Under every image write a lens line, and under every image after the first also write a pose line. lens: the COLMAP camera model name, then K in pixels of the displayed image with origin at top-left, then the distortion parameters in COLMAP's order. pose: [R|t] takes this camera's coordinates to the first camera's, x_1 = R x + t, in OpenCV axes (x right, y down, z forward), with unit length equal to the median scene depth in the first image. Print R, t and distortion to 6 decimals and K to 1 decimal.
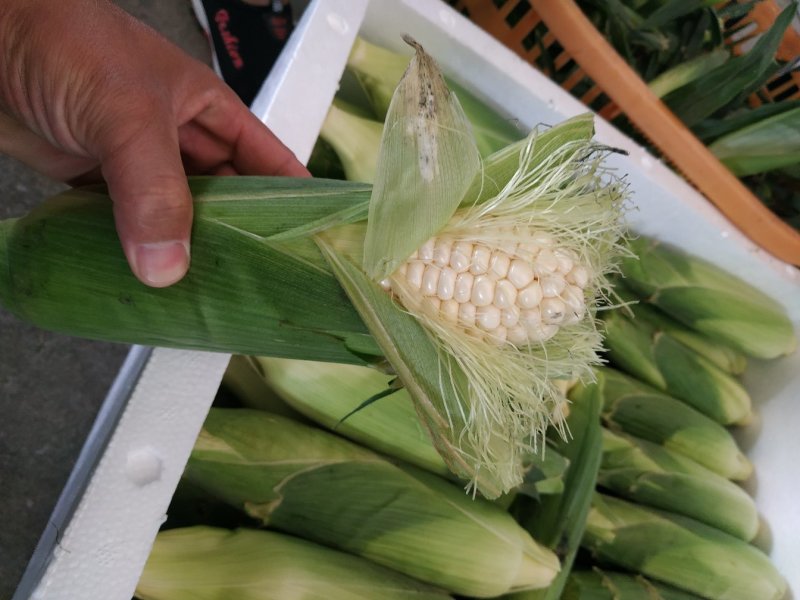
lens RADIAL K [[494.5, 0, 400.0], [0, 494.5, 300.0], [0, 0, 1]] dist [-0.107160, 0.019642]
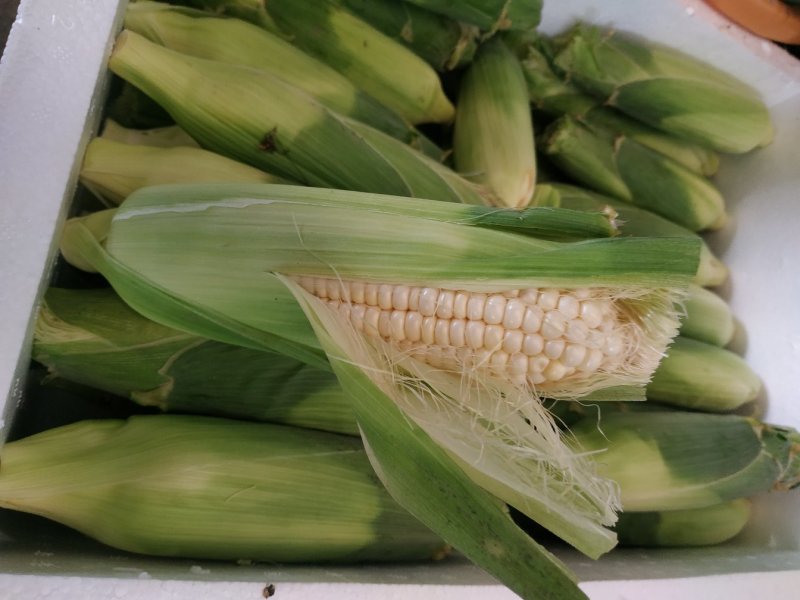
lens RADIAL K [[494.5, 0, 400.0], [0, 494.5, 300.0], [0, 0, 1]] dist [-0.107160, 0.019642]
pose [[0.987272, -0.159015, 0.002796, 0.086390], [0.151712, 0.946915, 0.283434, 0.040451], [-0.047718, -0.279403, 0.958988, 0.083605]]
